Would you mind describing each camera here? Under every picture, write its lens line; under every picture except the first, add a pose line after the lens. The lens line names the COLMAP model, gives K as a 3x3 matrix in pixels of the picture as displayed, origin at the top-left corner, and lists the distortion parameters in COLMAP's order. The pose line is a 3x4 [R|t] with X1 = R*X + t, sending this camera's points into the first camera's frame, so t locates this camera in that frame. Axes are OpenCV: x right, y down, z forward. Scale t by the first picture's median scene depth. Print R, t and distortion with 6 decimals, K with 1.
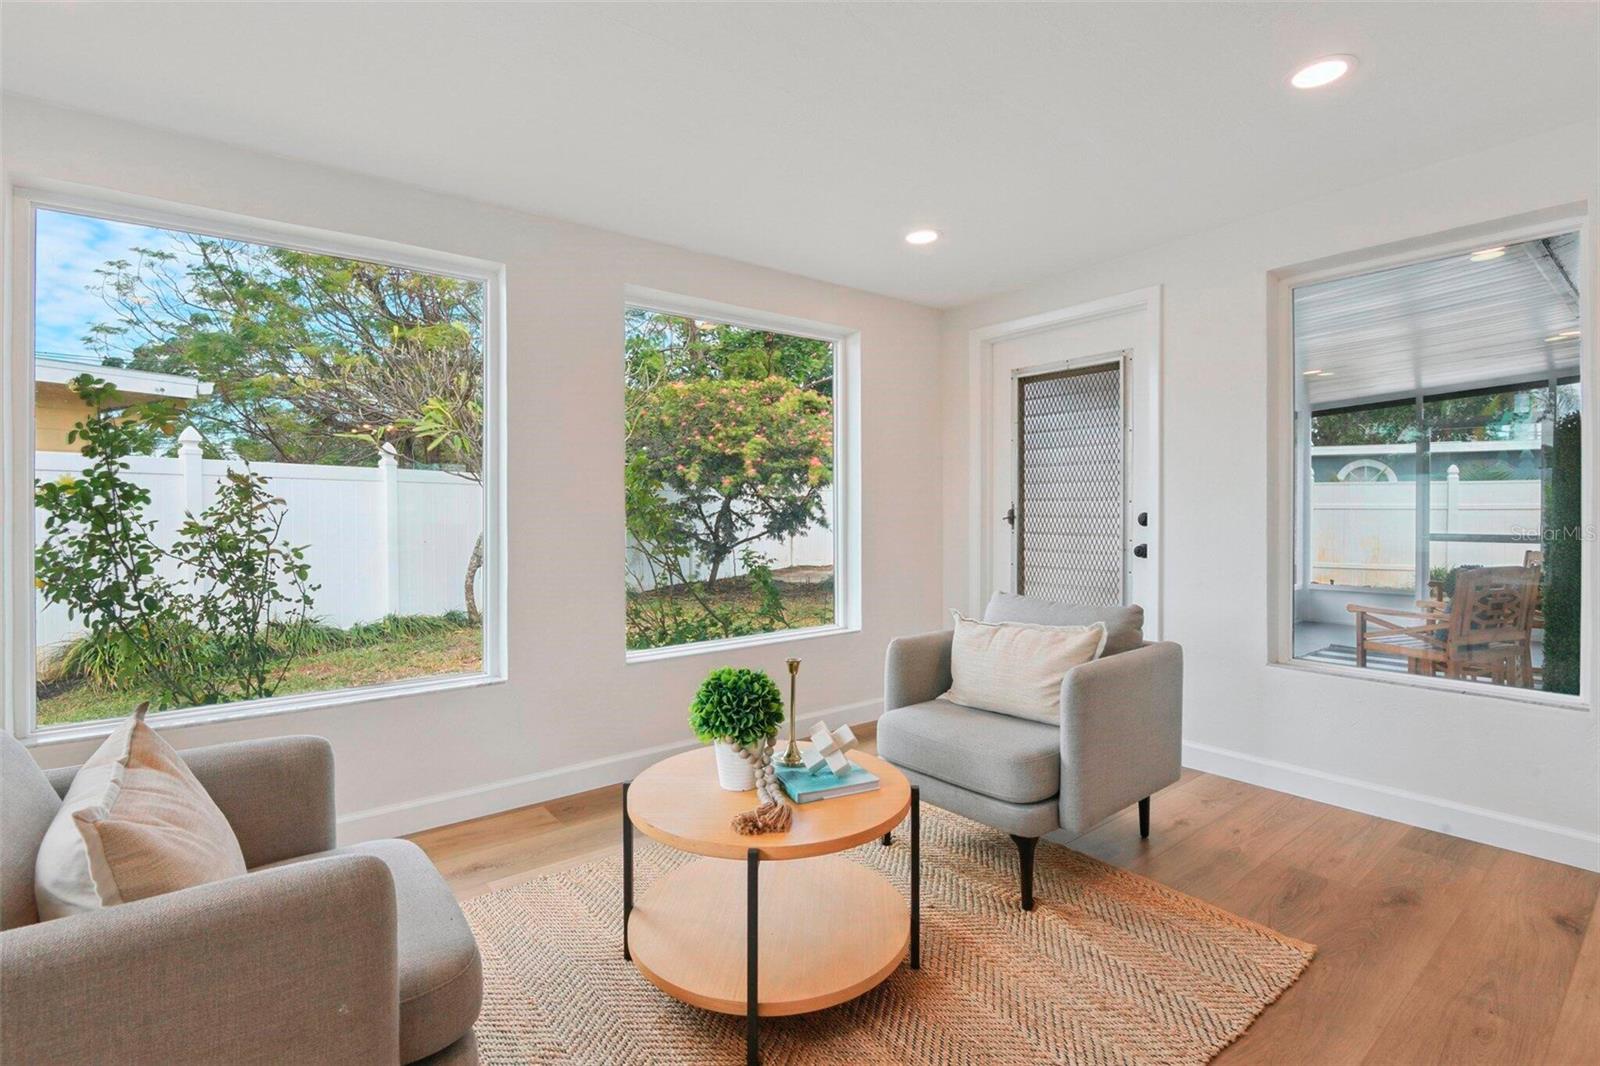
lens RADIAL K [[751.7, 0, 783.0], [0, 751.7, 504.5], [0, 0, 1]] dist [-0.002427, -0.001955]
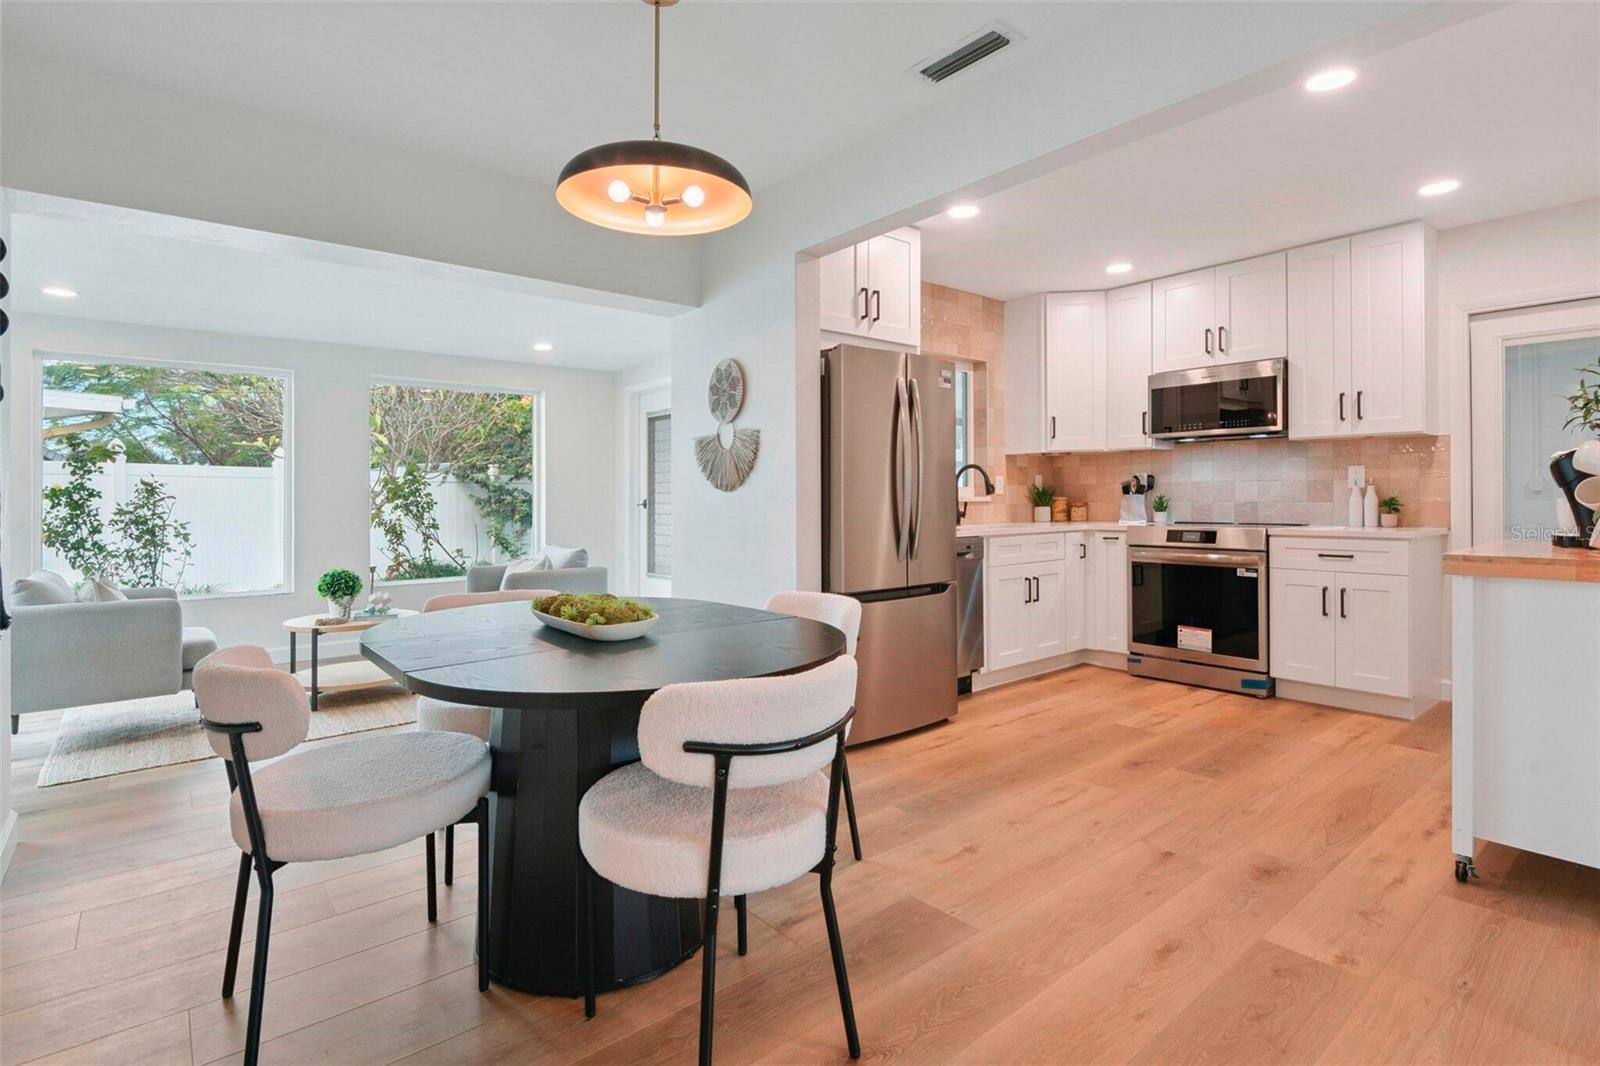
lens RADIAL K [[793.8, 0, 785.1], [0, 793.8, 475.2], [0, 0, 1]] dist [-0.004729, -0.001943]
pose [[0.999166, -0.002263, 0.040775, 0.736146], [0.003330, 0.999654, -0.026106, -0.000494], [-0.040702, 0.026220, 0.998827, -0.971826]]
